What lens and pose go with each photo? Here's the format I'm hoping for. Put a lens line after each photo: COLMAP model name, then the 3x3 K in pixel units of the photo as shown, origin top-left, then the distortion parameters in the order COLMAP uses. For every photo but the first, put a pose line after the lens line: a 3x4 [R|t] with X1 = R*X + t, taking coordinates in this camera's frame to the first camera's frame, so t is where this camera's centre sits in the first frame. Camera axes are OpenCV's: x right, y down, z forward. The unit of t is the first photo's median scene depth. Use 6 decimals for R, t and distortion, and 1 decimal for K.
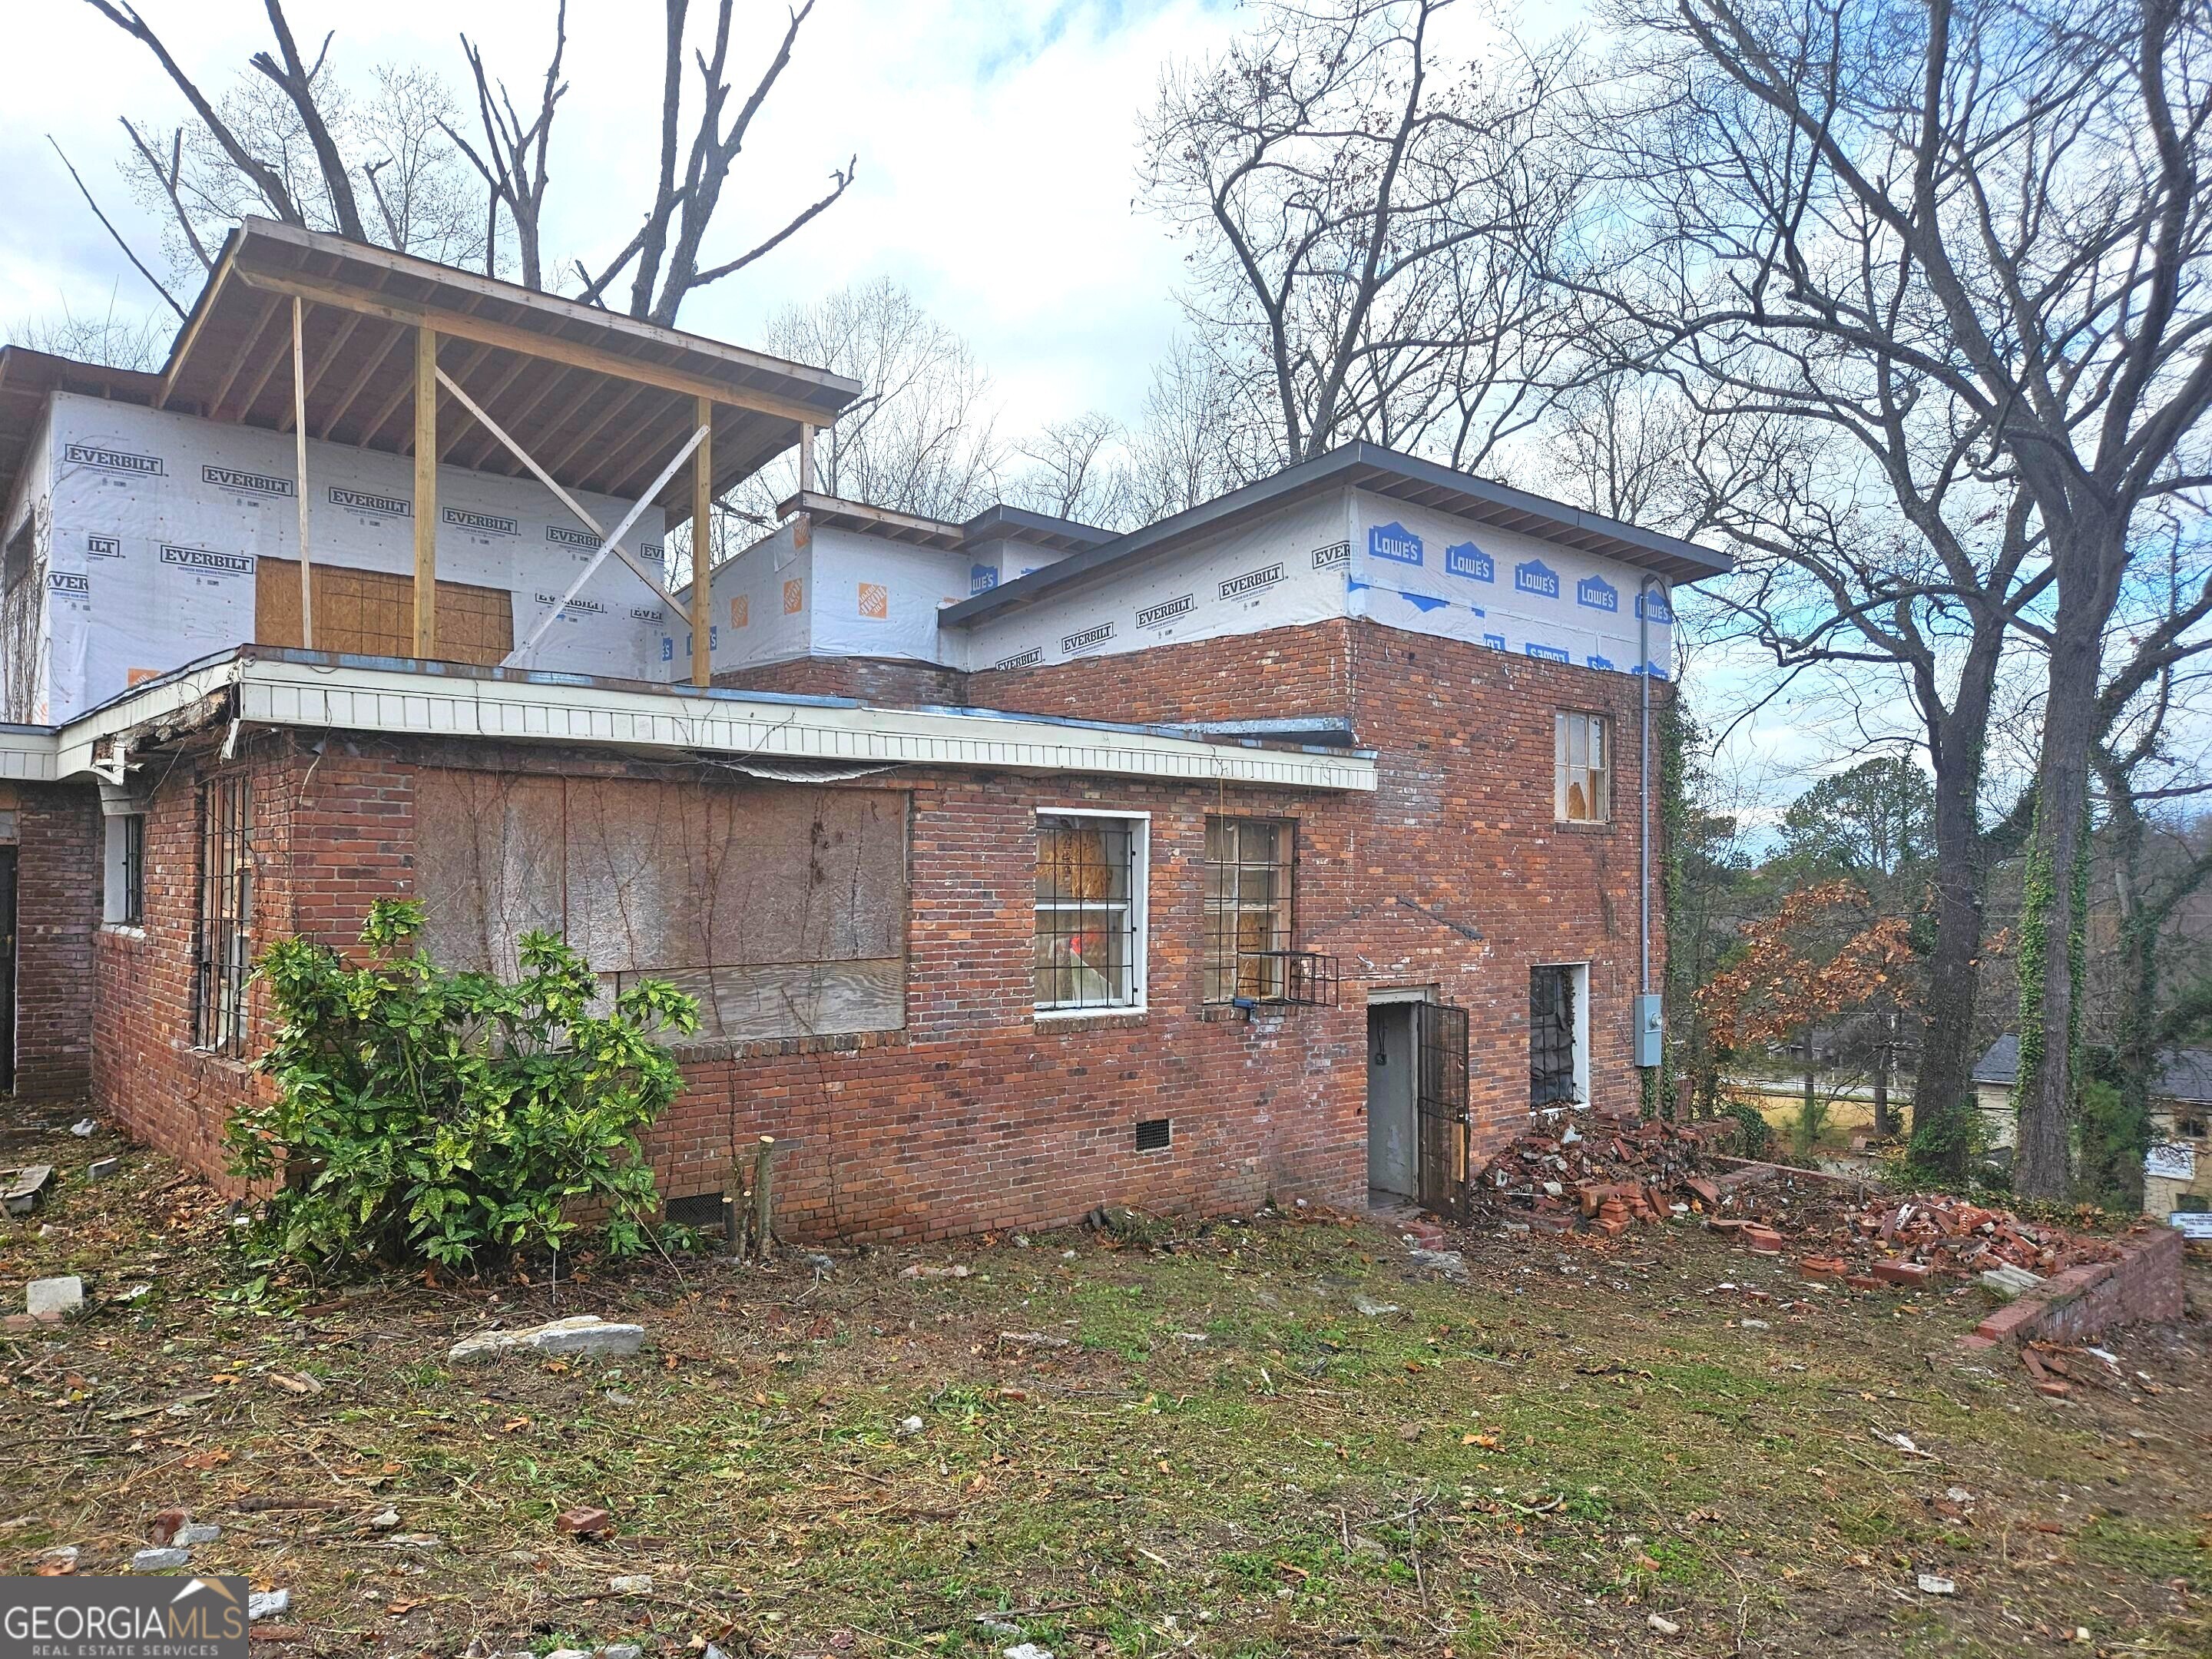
lens RADIAL K [[1469.0, 0, 1075.5], [0, 1469.0, 847.1], [0, 0, 1]] dist [0.084192, -0.072832]
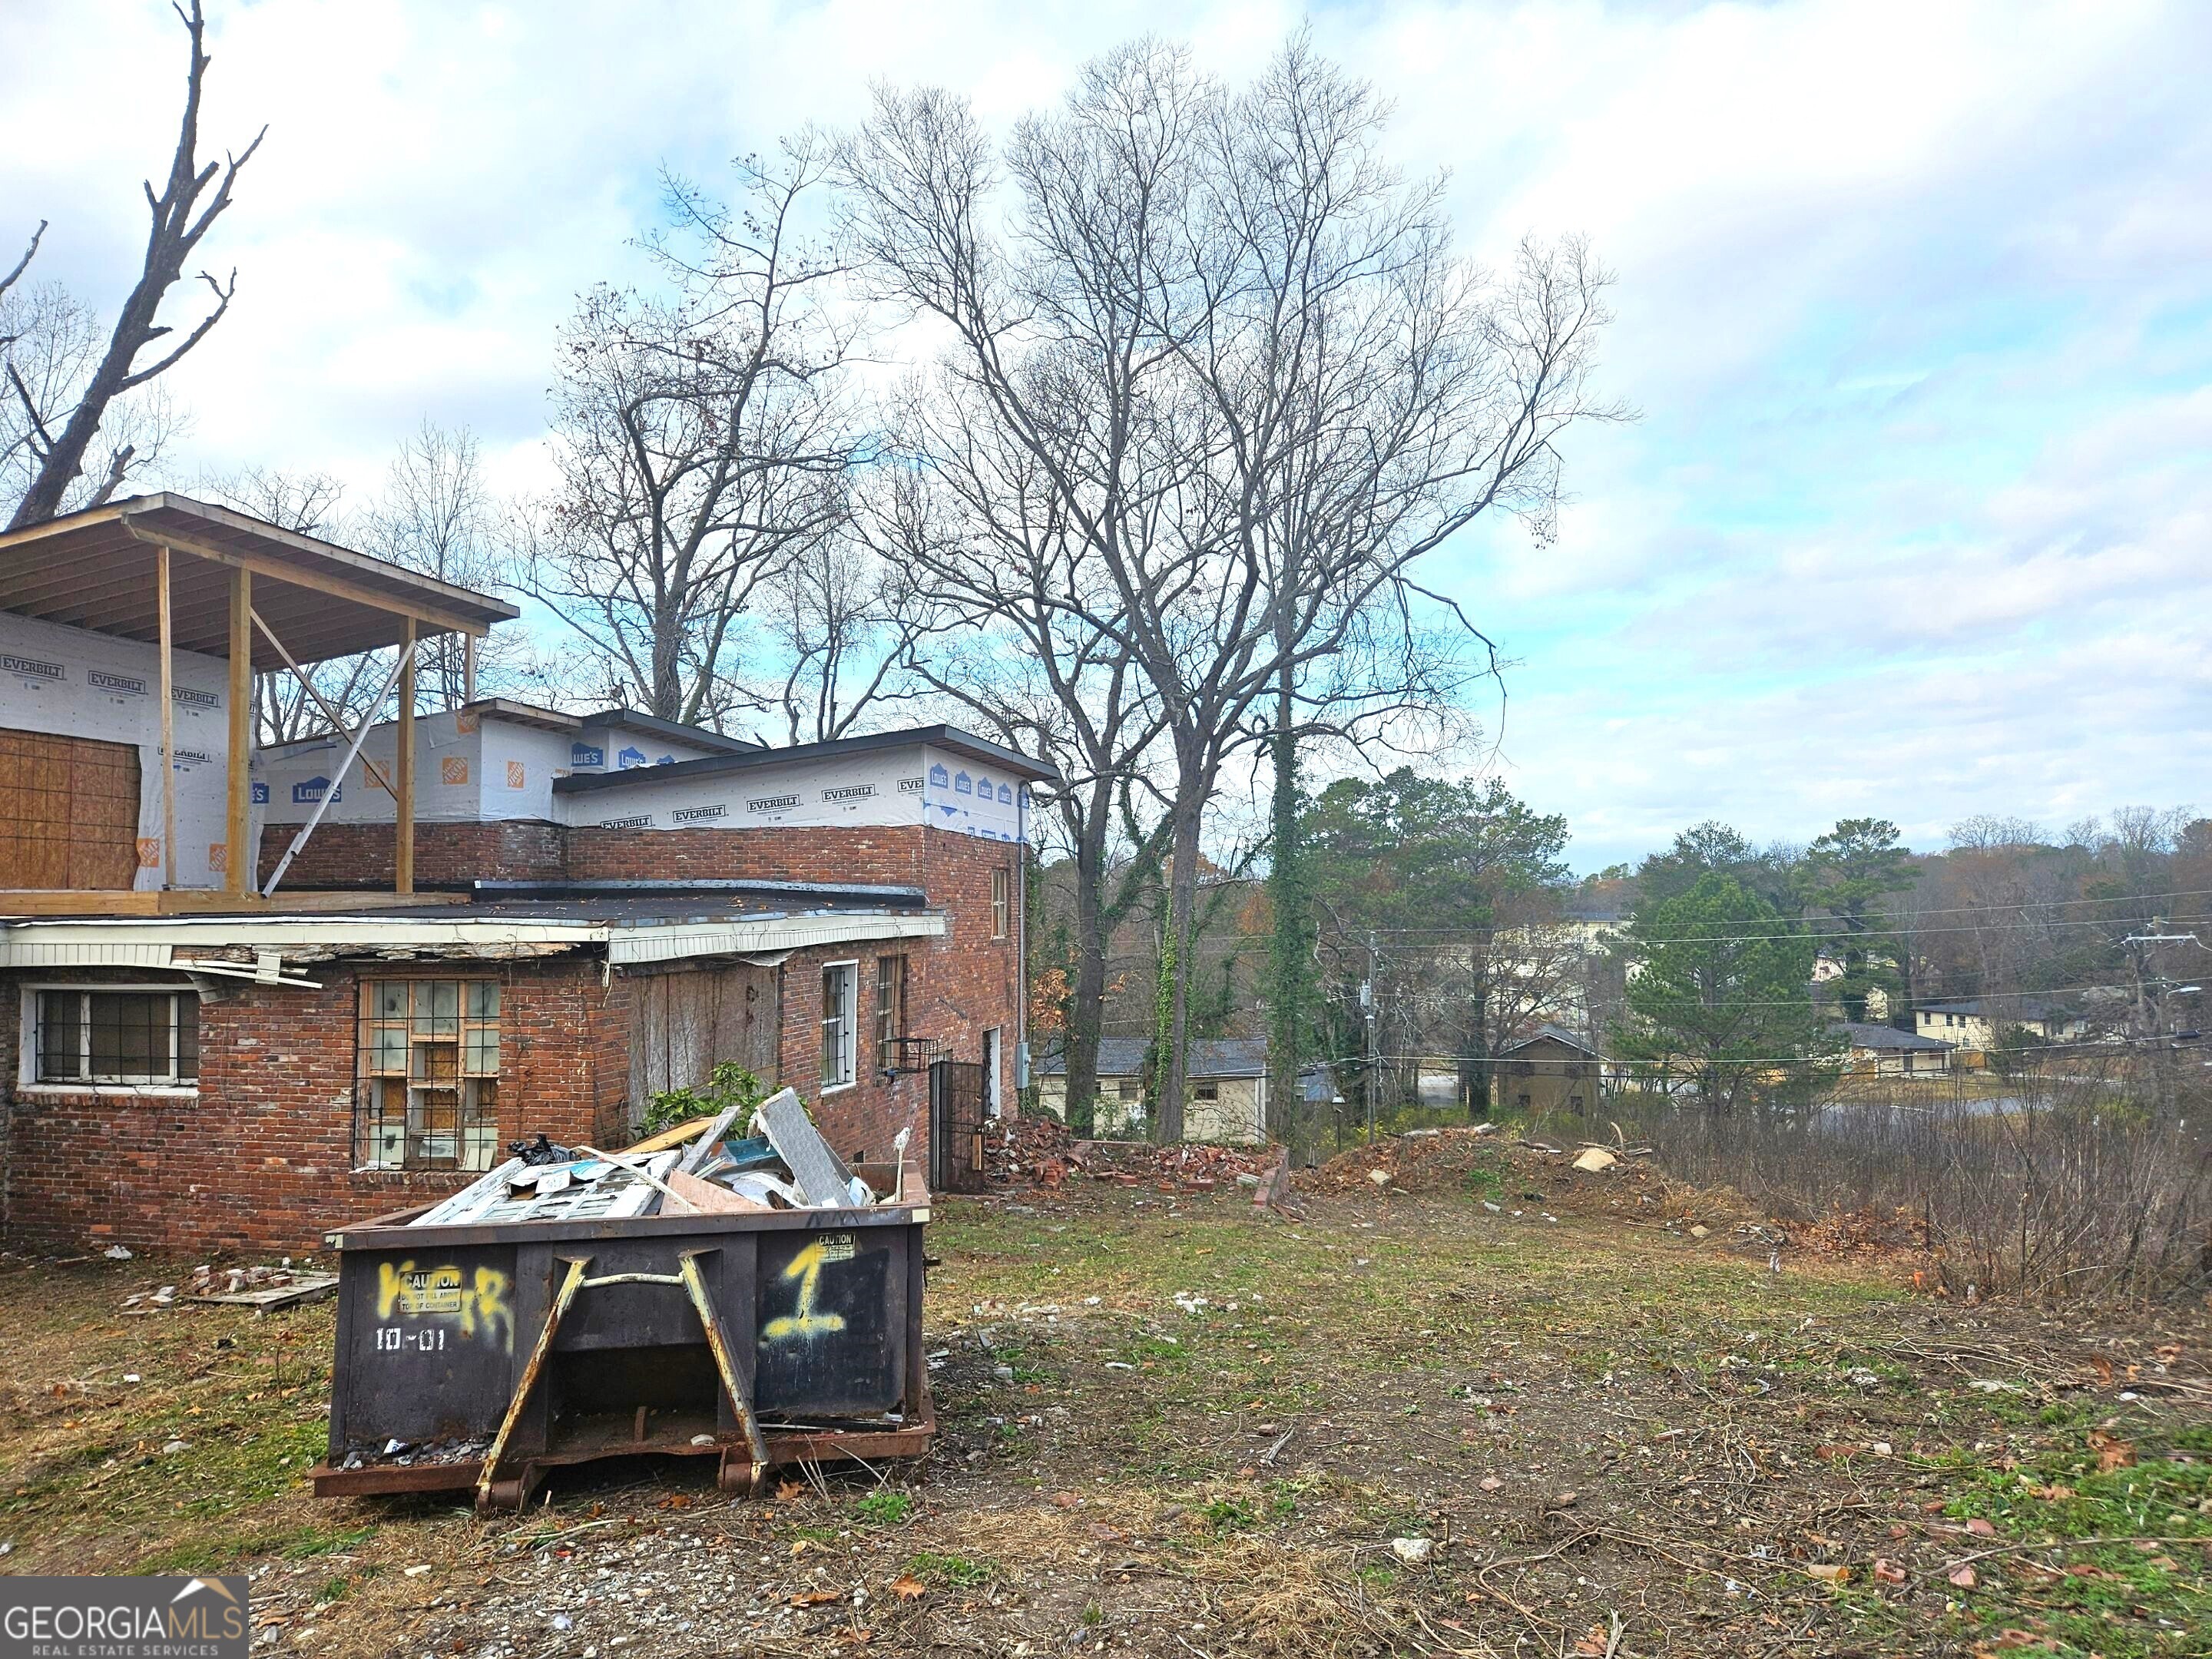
lens RADIAL K [[1484.0, 0, 1119.5], [0, 1484.0, 843.1], [0, 0, 1]] dist [0.084567, -0.075397]
pose [[0.789016, 0.014304, 0.614206, -0.523384], [-0.004206, 0.999831, -0.017881, -0.088337], [-0.614358, 0.011524, 0.788943, -0.331952]]
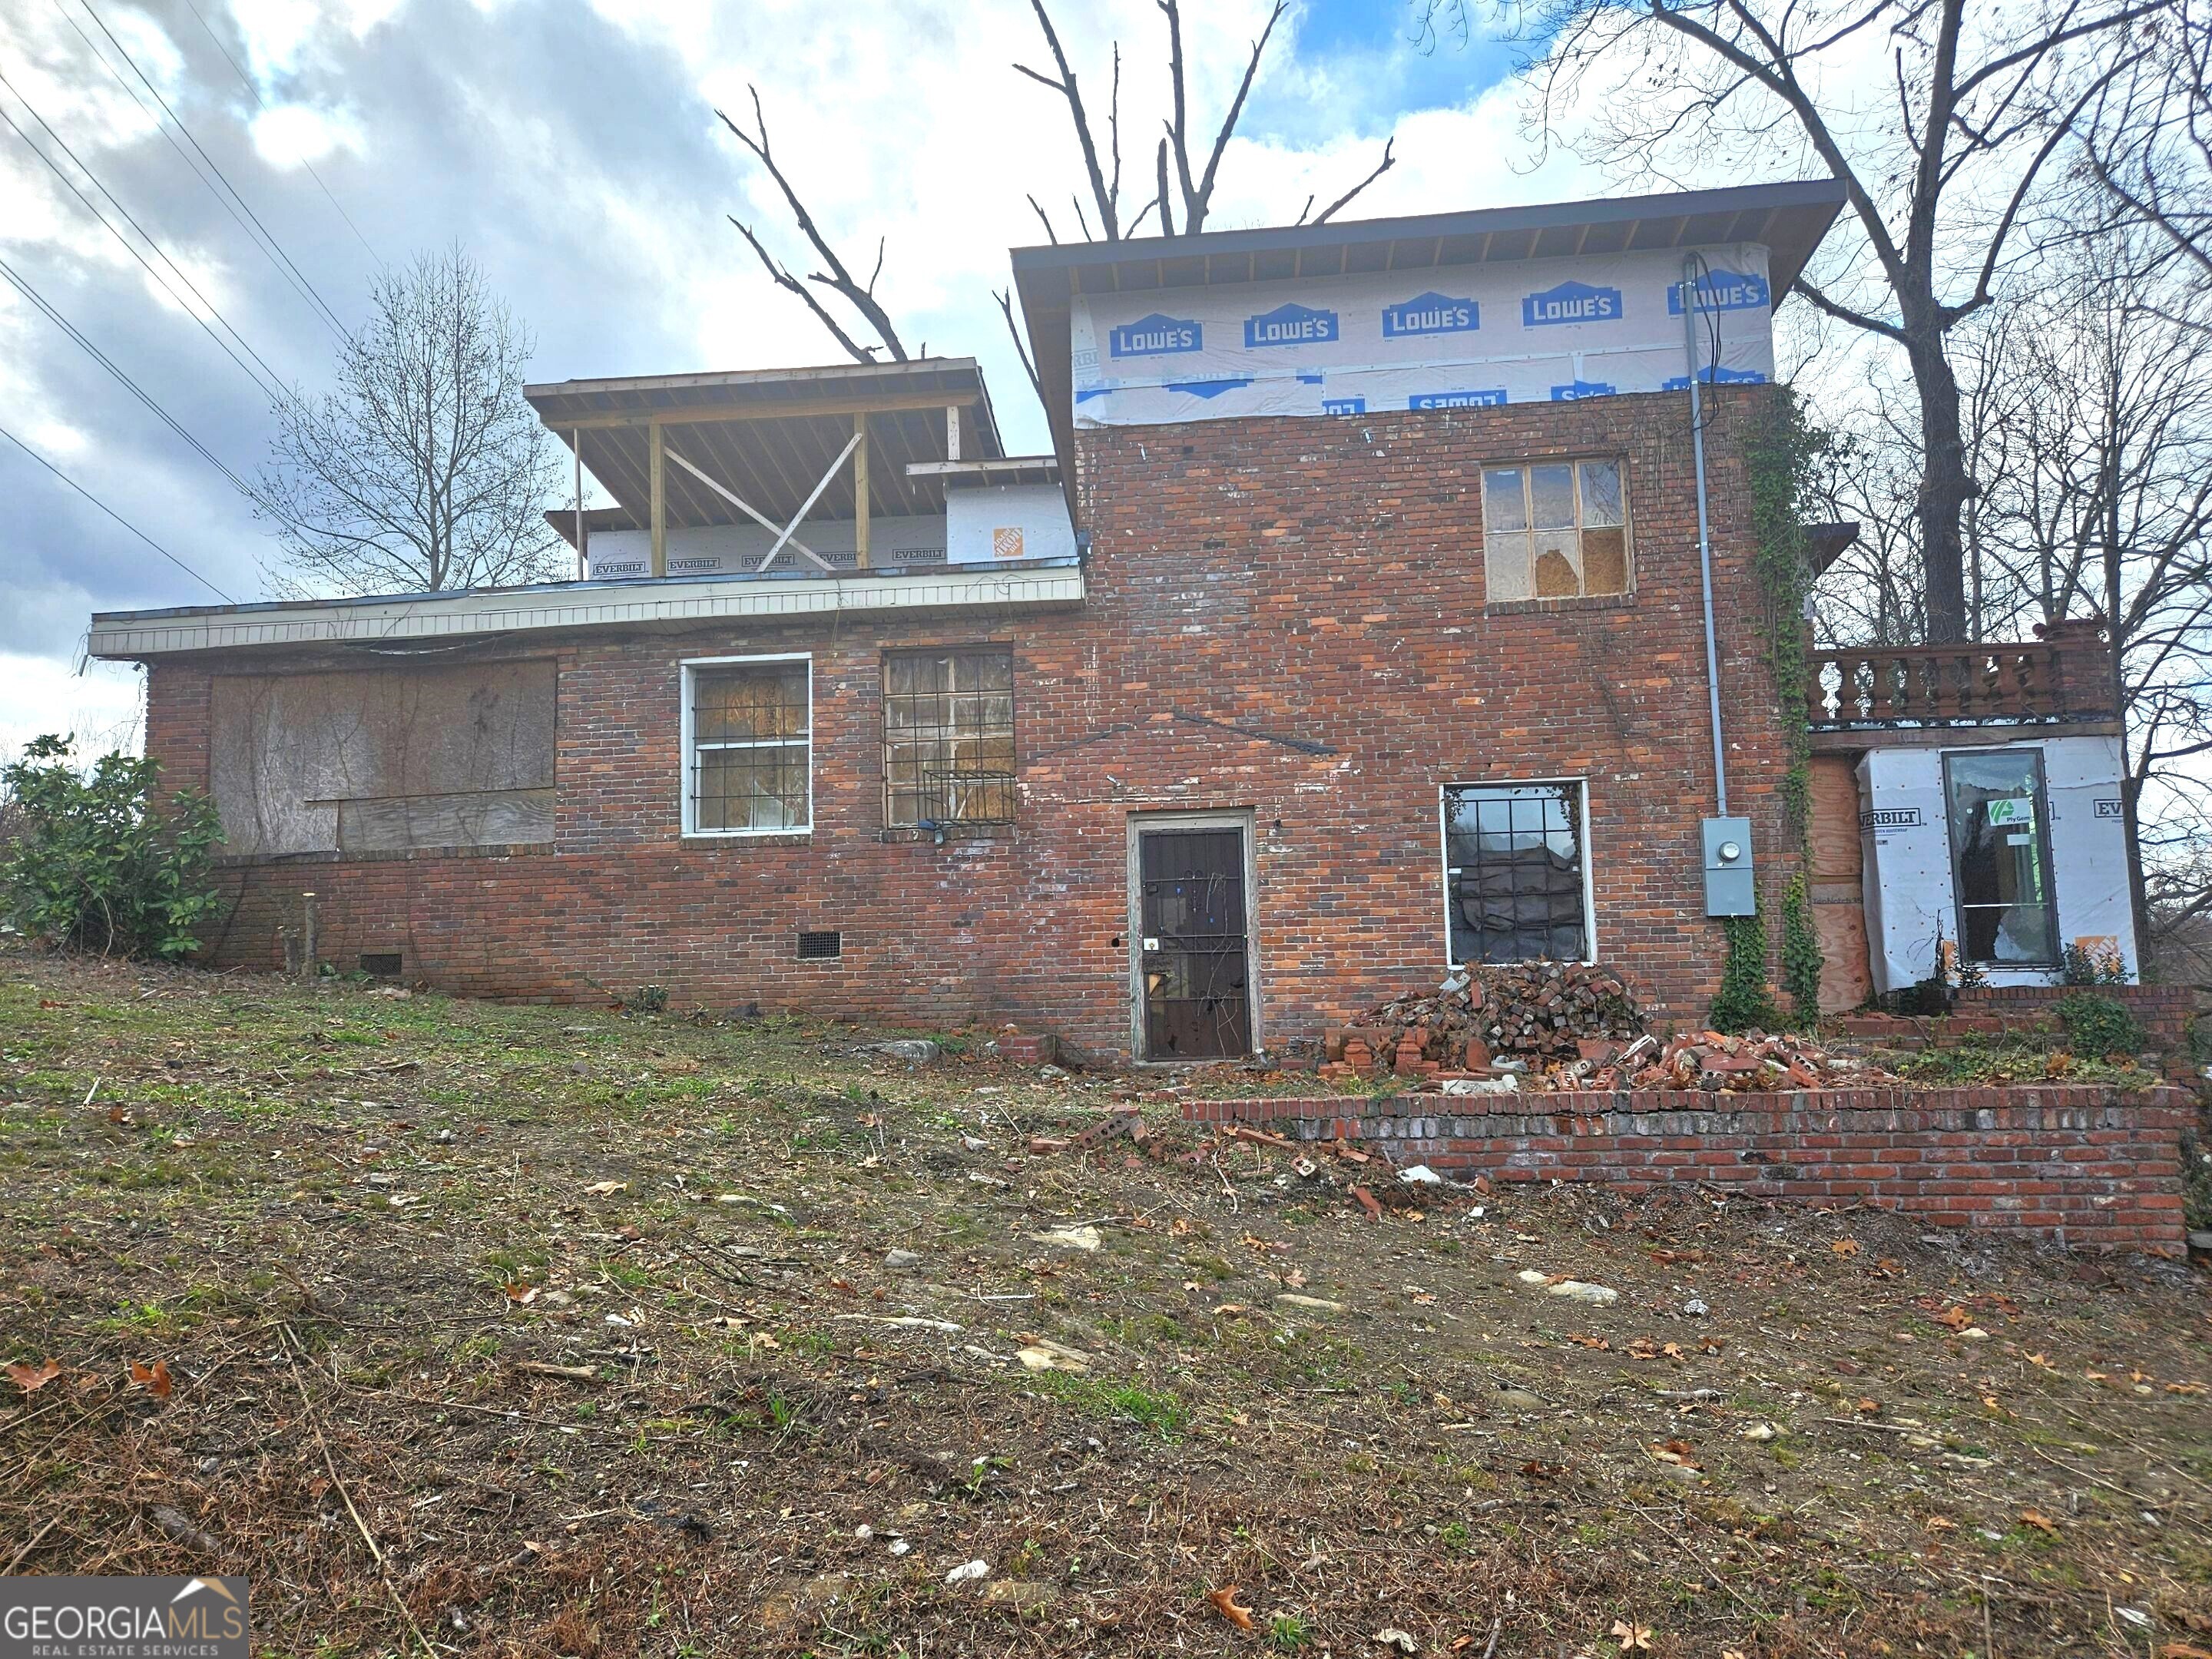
lens RADIAL K [[1471.2, 0, 1120.2], [0, 1471.2, 835.1], [0, 0, 1]] dist [0.082183, -0.072209]
pose [[0.683018, -0.097216, -0.723903, 0.711402], [0.049716, 0.994992, -0.086713, 0.156795], [0.728708, 0.023237, 0.684430, 0.297128]]
